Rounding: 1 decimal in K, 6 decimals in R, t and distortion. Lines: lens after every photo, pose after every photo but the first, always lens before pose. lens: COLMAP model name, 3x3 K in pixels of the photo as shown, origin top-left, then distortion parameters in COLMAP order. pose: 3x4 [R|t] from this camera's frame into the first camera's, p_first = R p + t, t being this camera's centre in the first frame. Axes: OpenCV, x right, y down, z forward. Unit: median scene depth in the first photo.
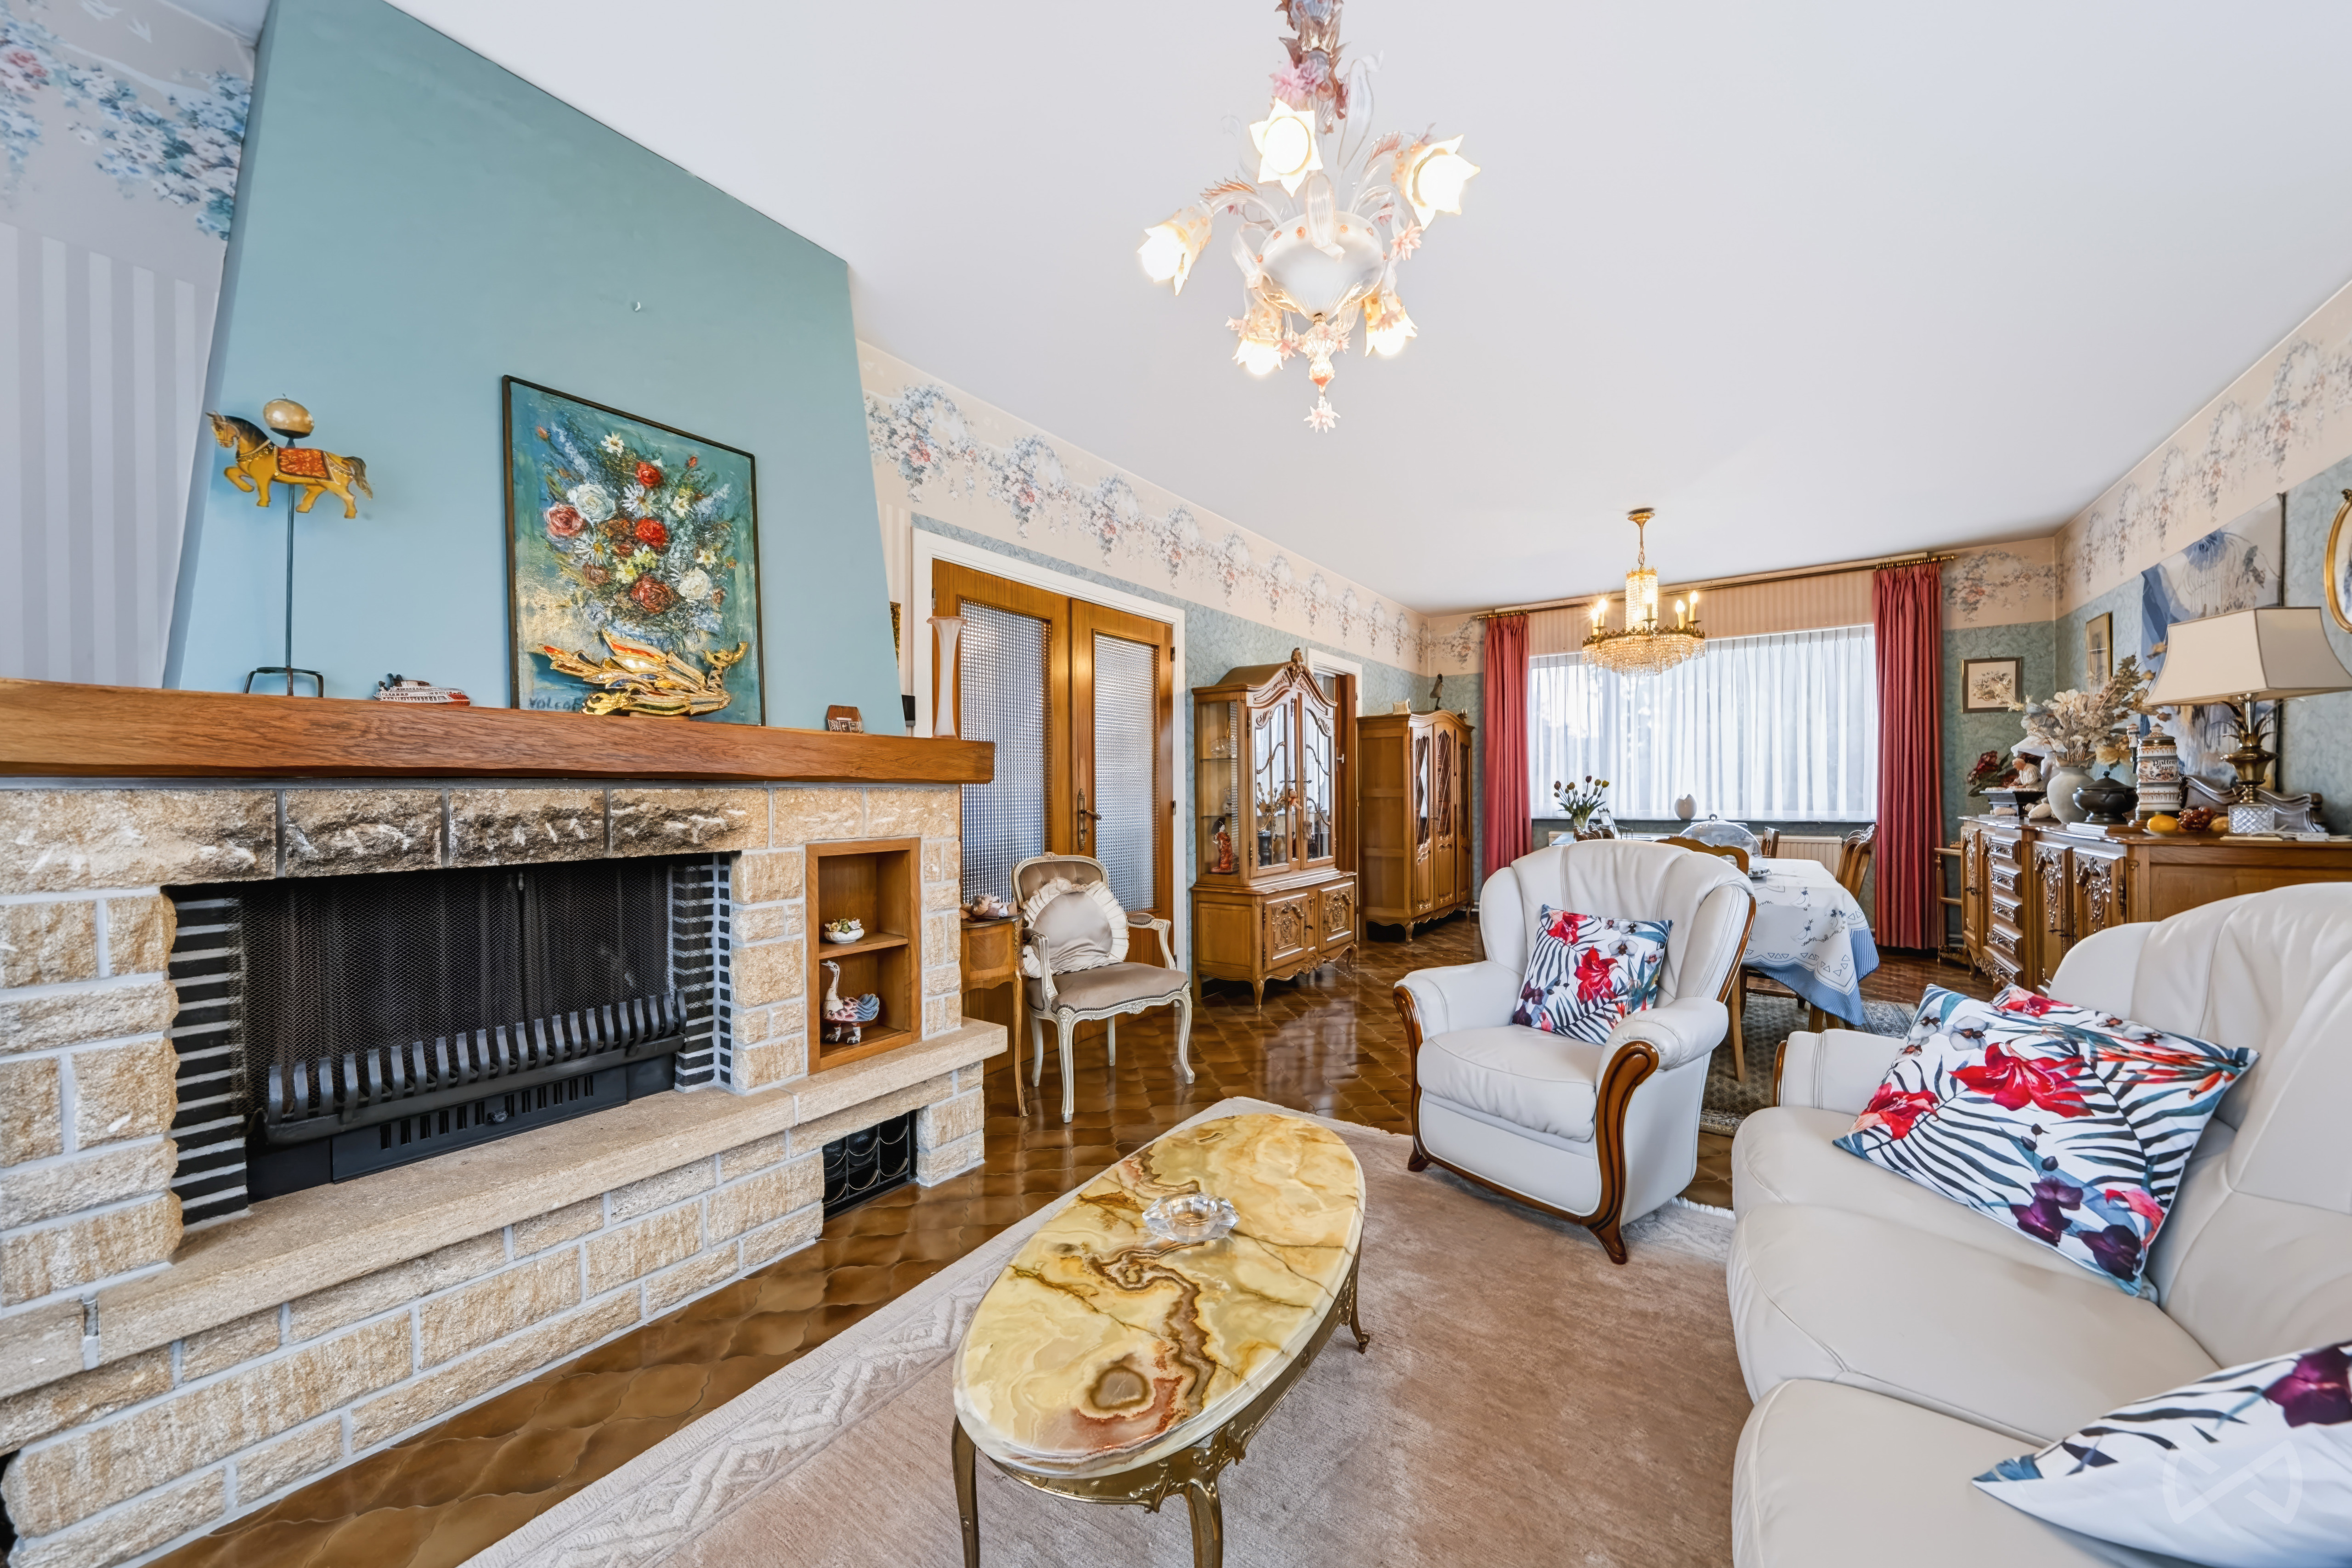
lens RADIAL K [[814.5, 0, 1189.7], [0, 814.5, 794.9], [0, 0, 1]] dist [-0.005642, -0.000202]
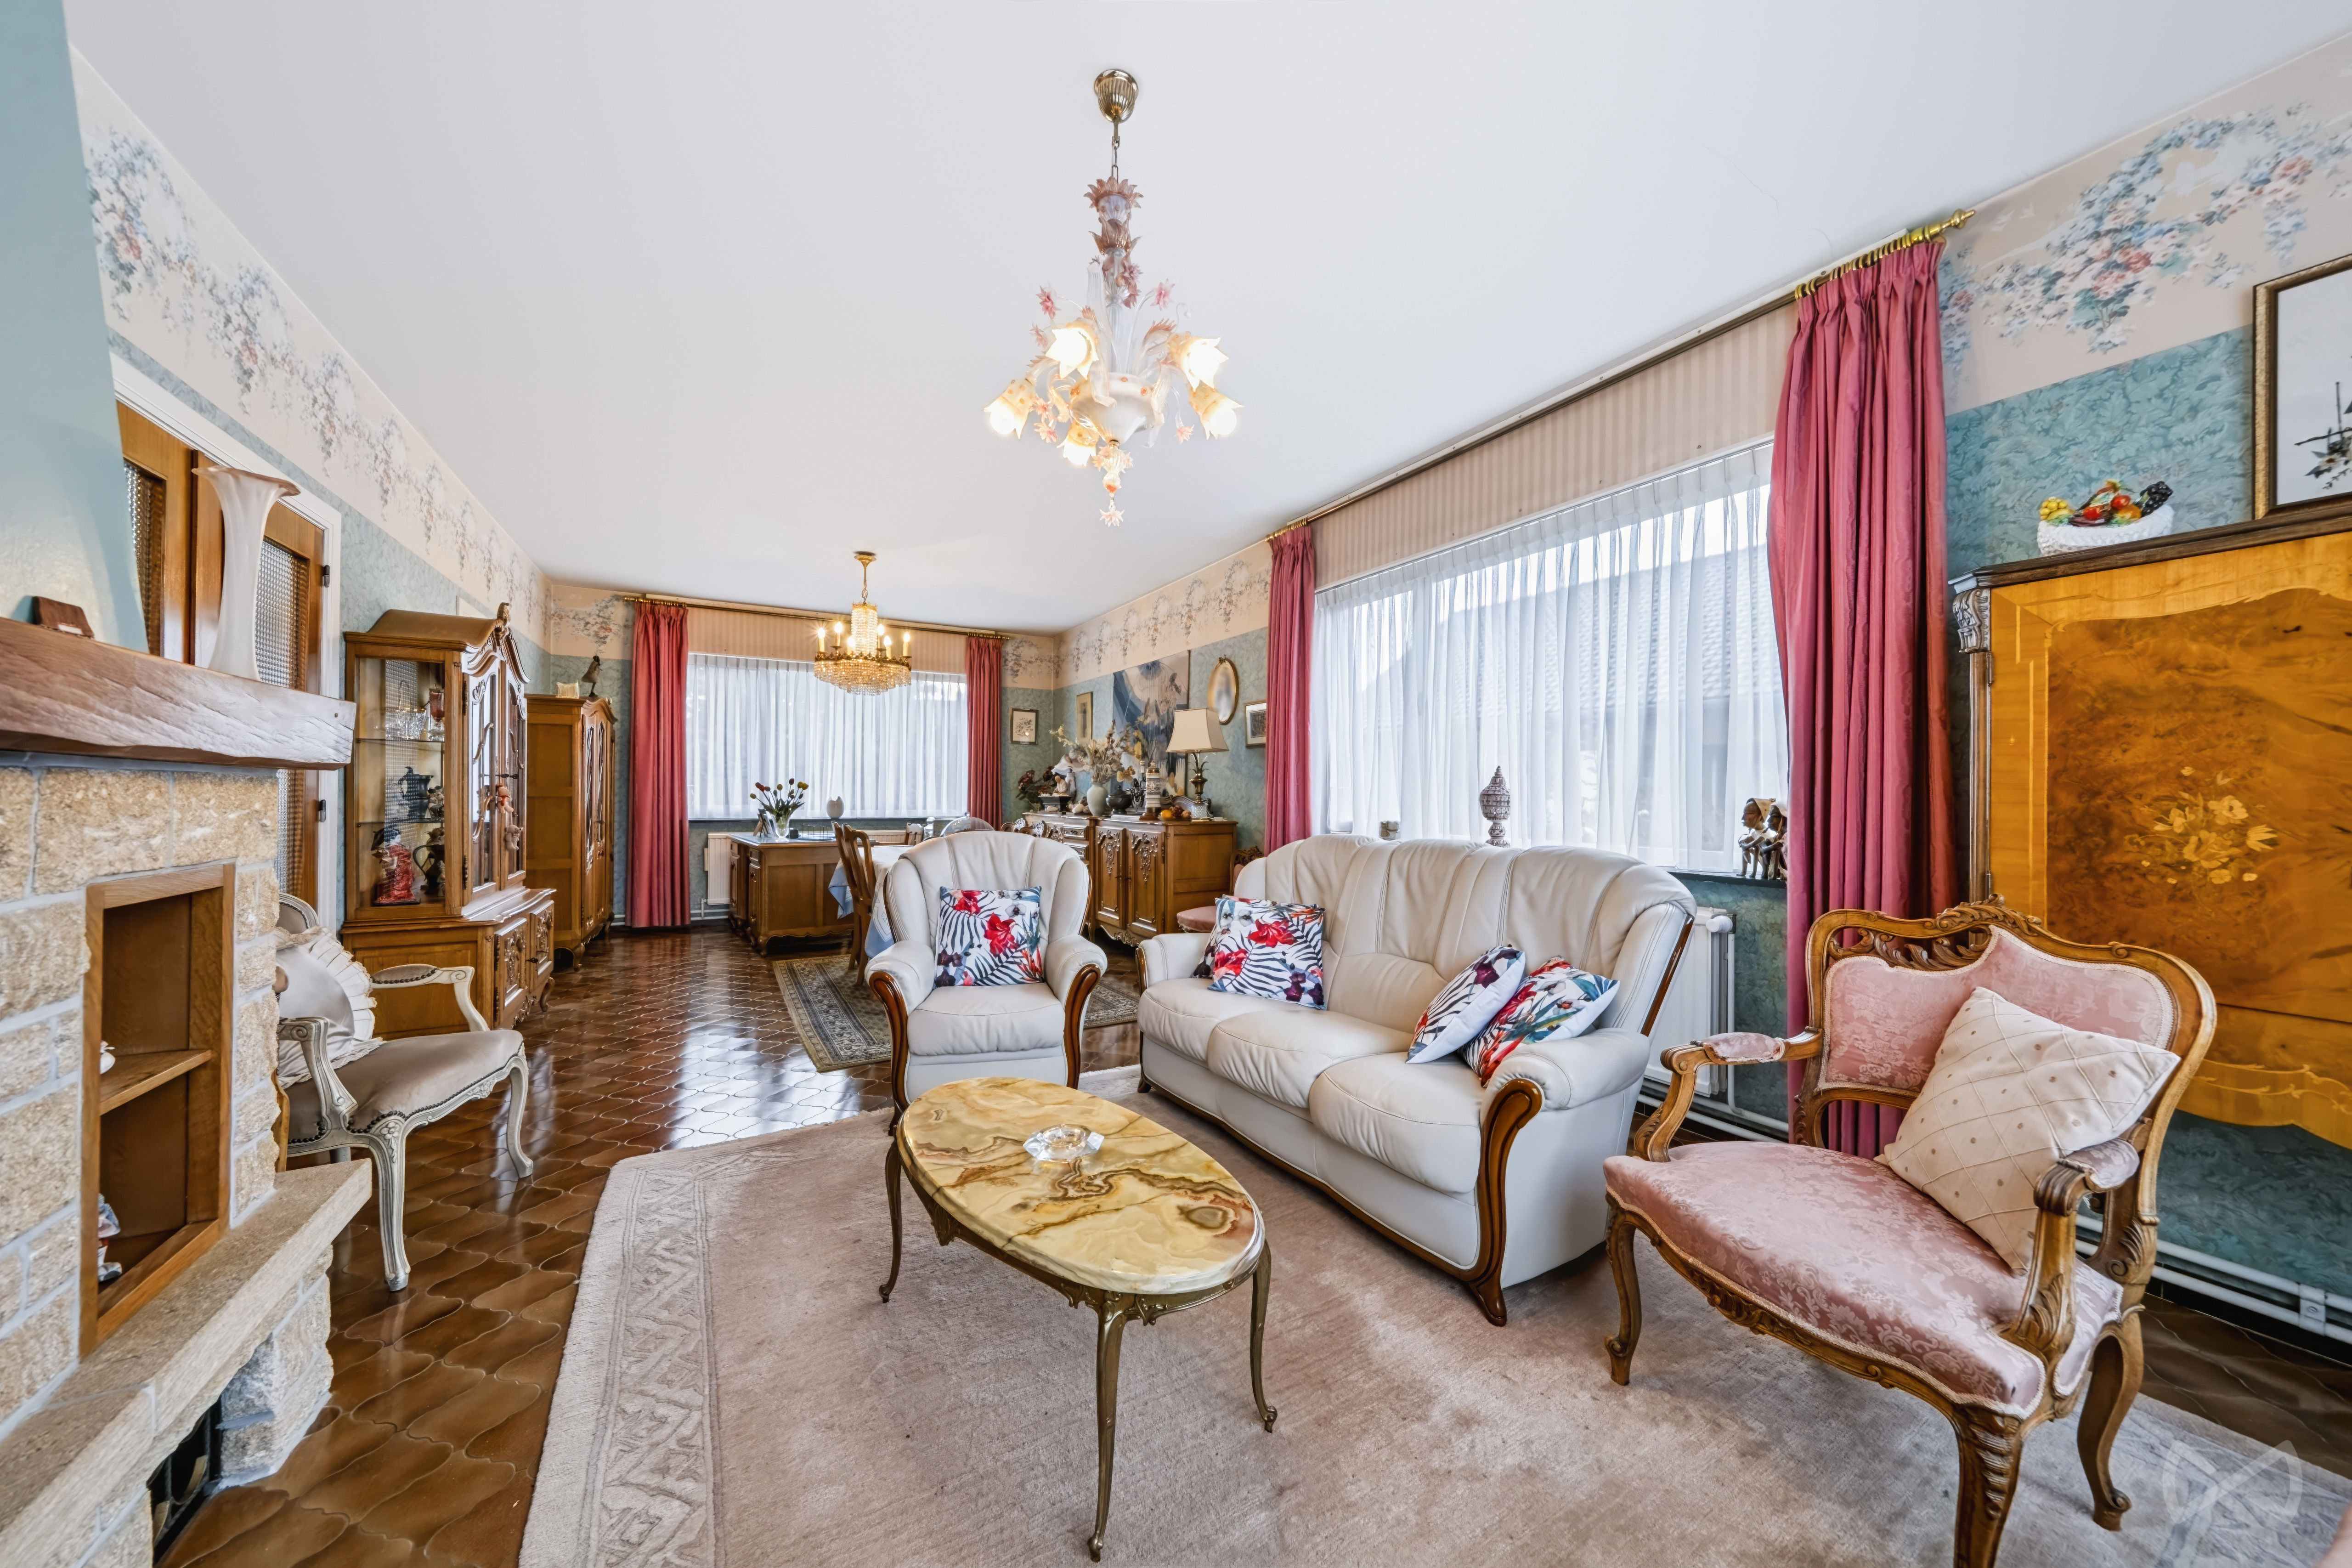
lens RADIAL K [[798.3, 0, 1191.0], [0, 798.3, 793.8], [0, 0, 1]] dist [-0.005129, -0.000151]
pose [[0.421947, 0.010951, 0.906554, -0.696245], [-0.007420, 0.999935, -0.008625, 0.005671], [-0.906590, -0.003087, 0.422001, 0.228729]]
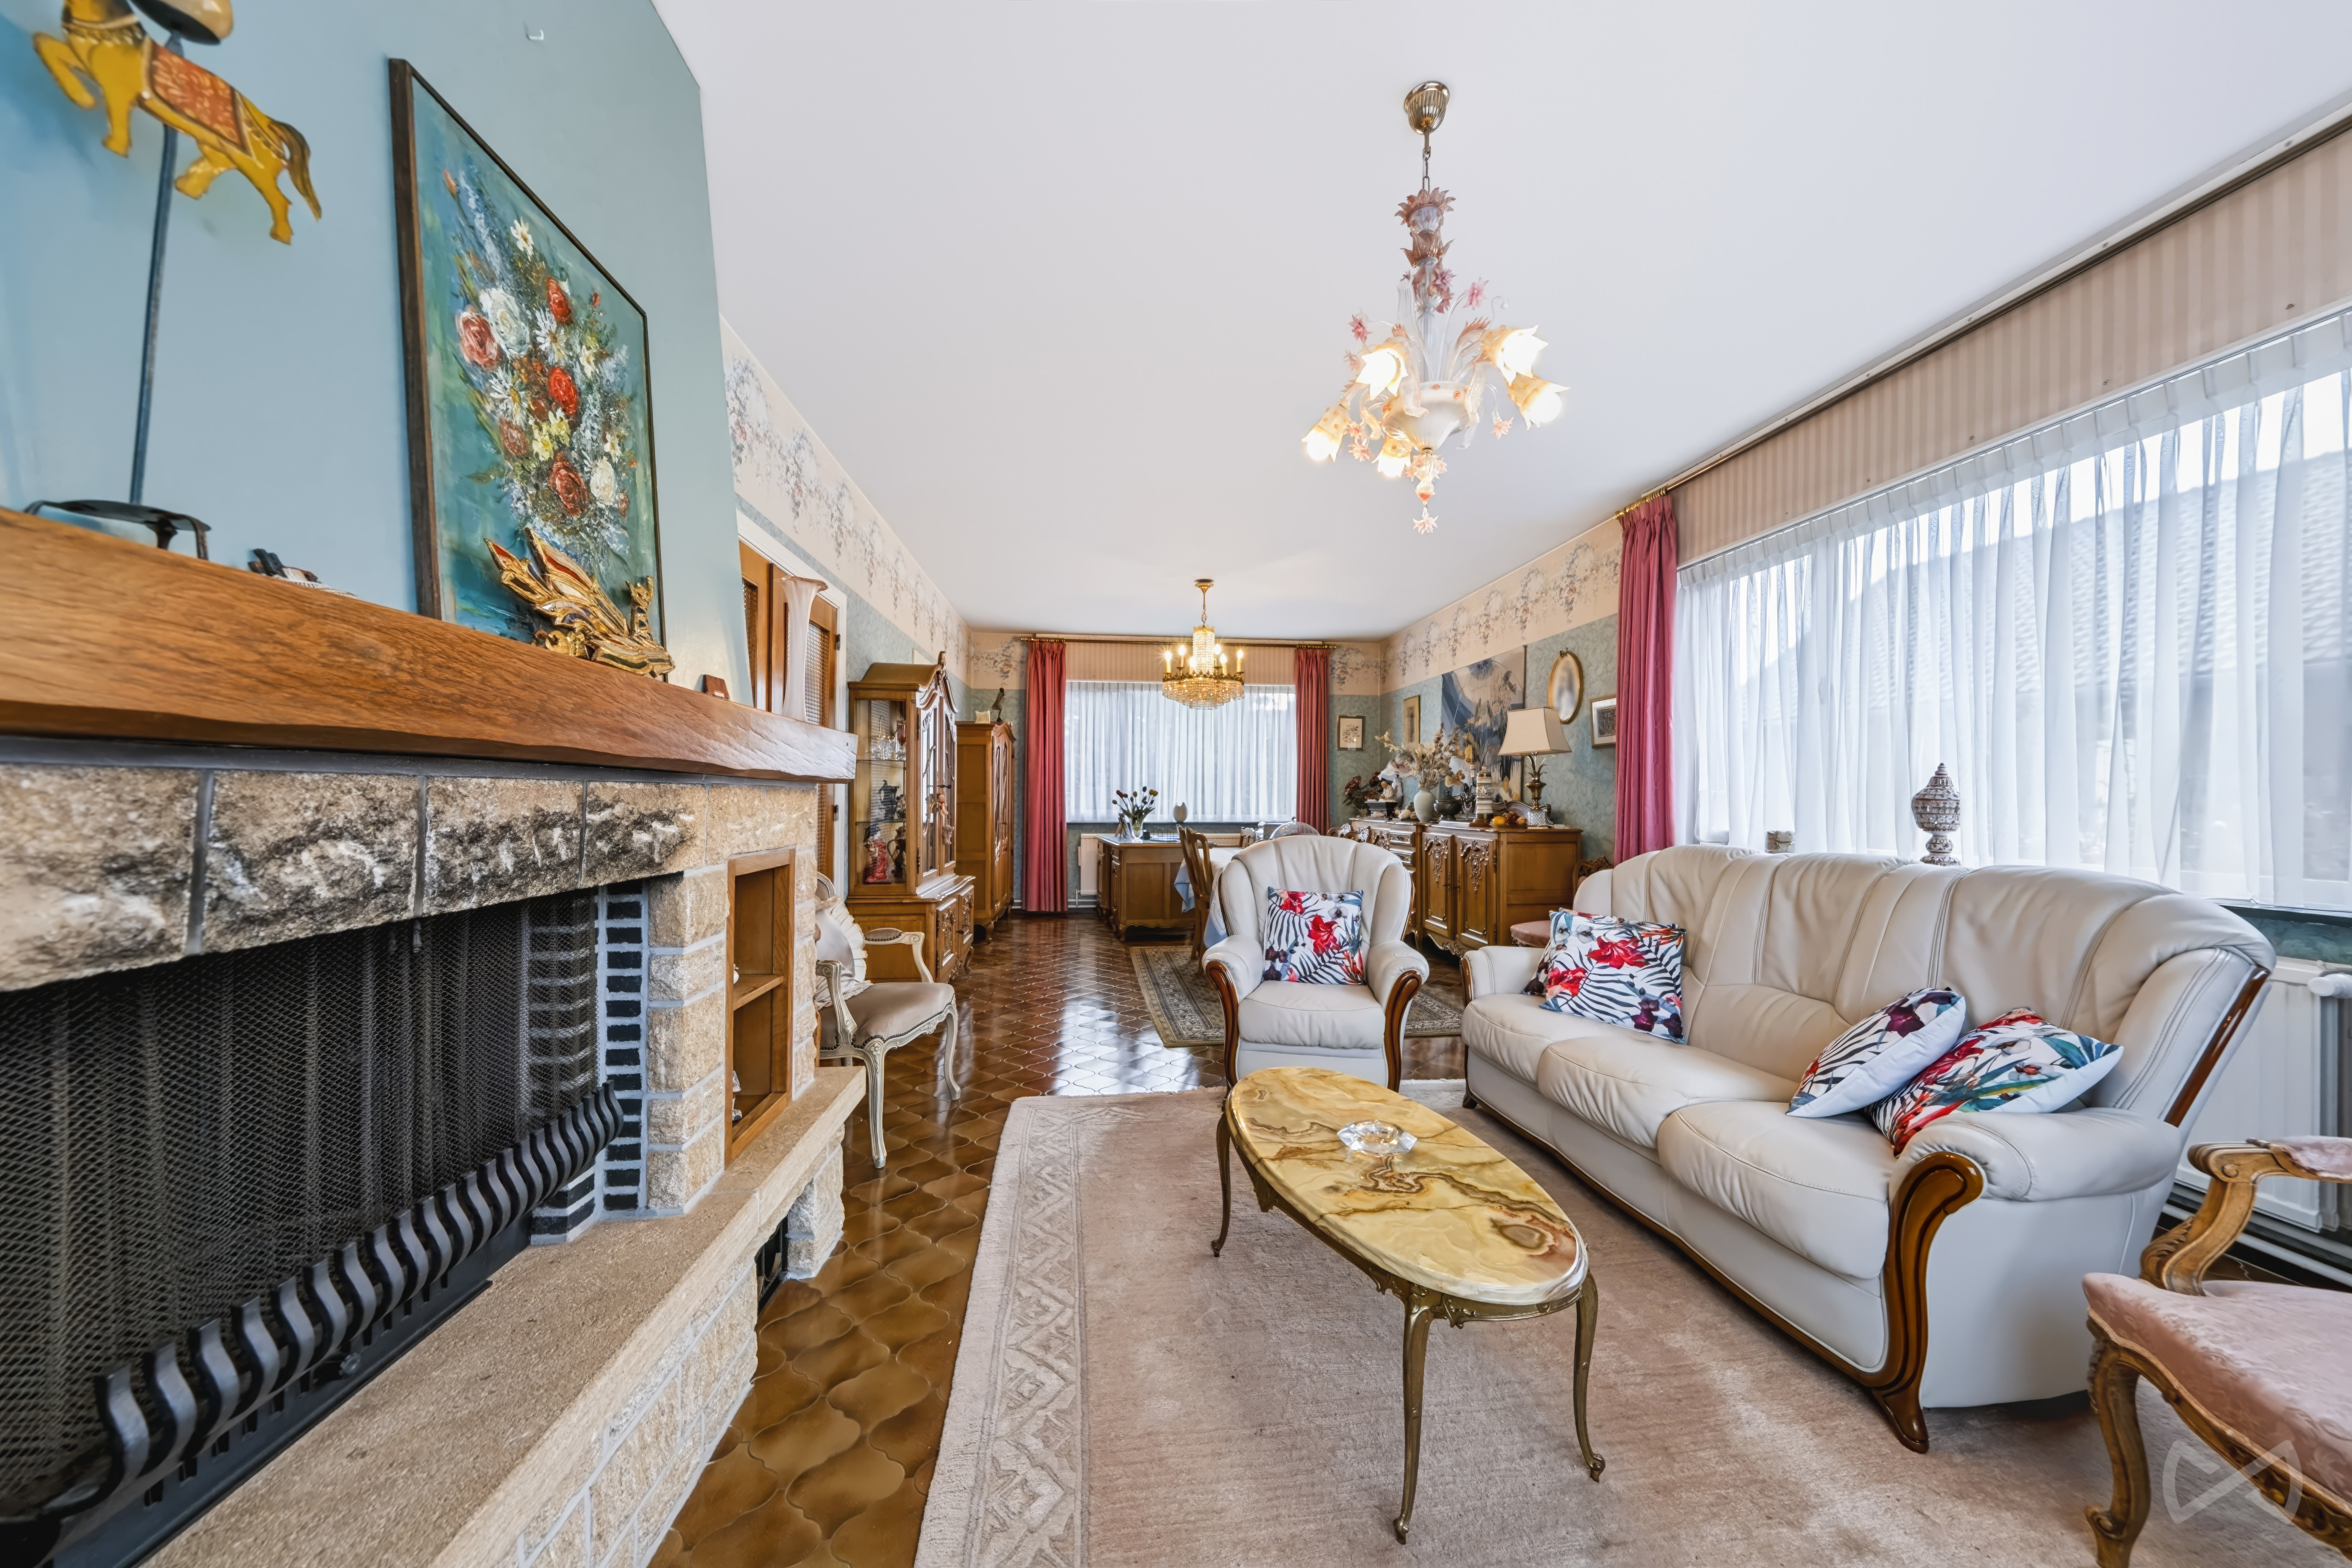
lens RADIAL K [[798.3, 0, 1191.0], [0, 798.3, 793.8], [0, 0, 1]] dist [-0.005129, -0.000151]
pose [[0.747190, 0.014622, 0.664450, -0.718953], [-0.008485, 0.999886, -0.012463, 0.005665], [-0.664557, 0.003674, 0.747229, 0.189059]]
